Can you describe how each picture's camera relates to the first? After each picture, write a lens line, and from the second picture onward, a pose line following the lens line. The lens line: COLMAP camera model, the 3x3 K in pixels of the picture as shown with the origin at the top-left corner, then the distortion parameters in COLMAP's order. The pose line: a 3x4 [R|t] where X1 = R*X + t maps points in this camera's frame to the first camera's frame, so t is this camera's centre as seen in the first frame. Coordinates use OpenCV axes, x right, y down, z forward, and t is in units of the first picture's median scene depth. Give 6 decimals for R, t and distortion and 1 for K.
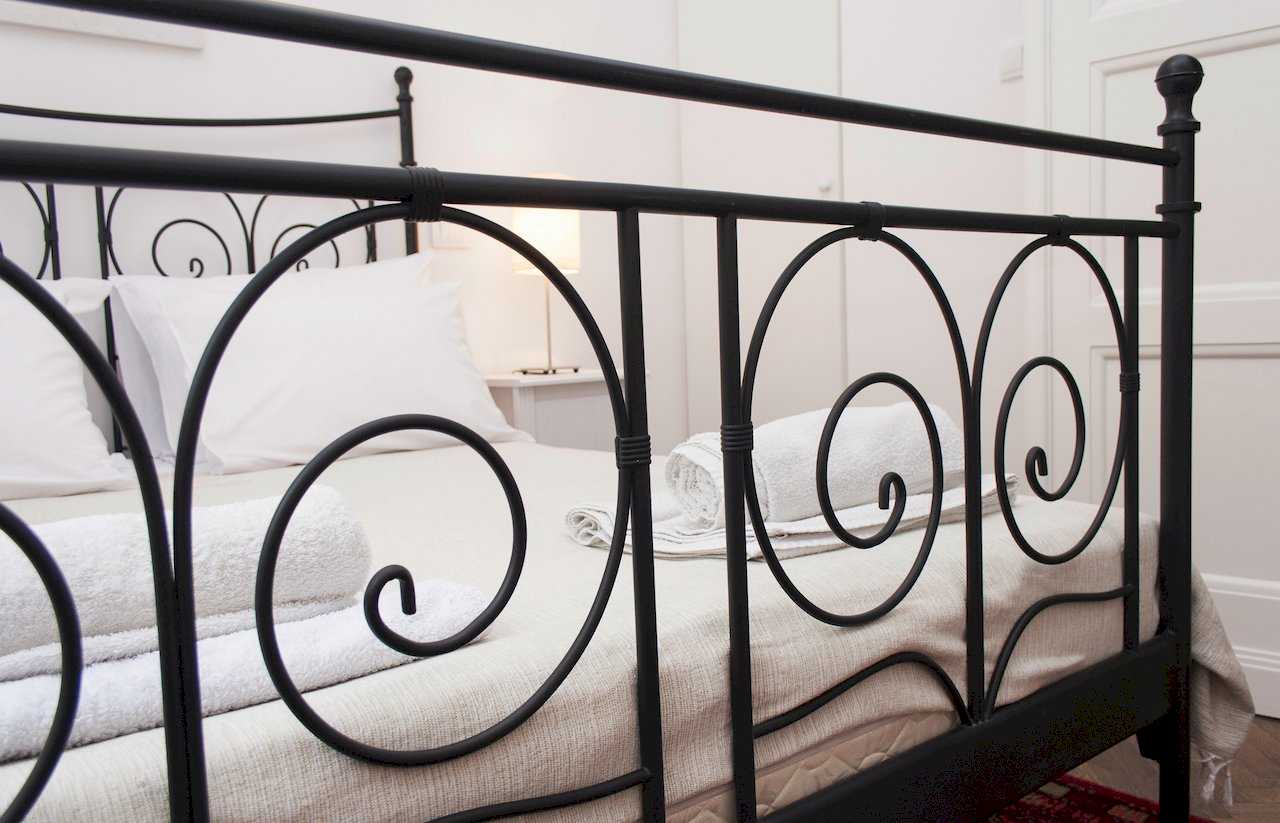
lens RADIAL K [[1071.6, 0, 625.1], [0, 1071.6, 430.9], [0, 0, 1]] dist [0.040123, -0.000212]
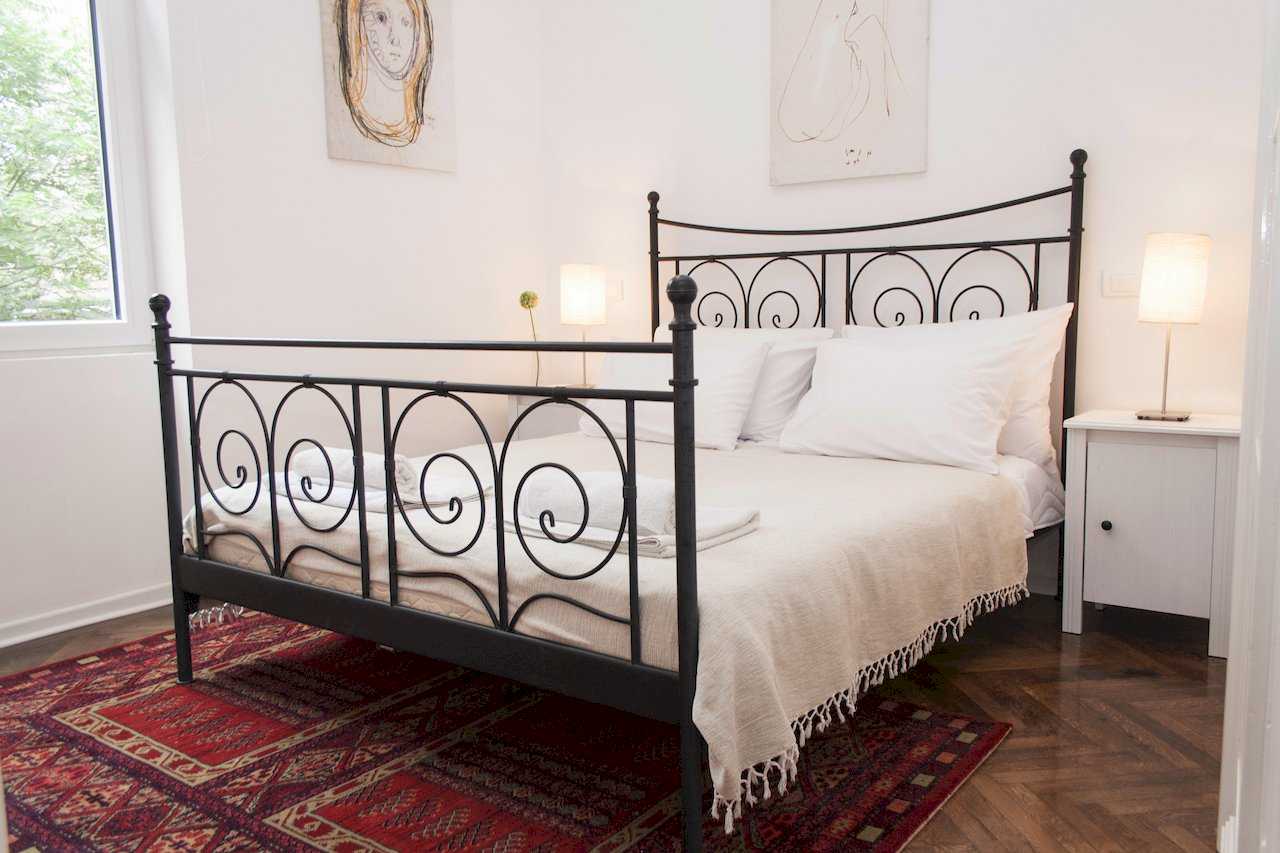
lens RADIAL K [[1035.1, 0, 640.0], [0, 1035.1, 426.5], [0, 0, 1]] dist [-0.003959, -0.001790]
pose [[0.237195, 0.149042, -0.959961, 2.257677], [-0.087820, 0.987405, 0.131603, -0.401504], [0.967484, 0.053088, 0.247296, 0.761363]]
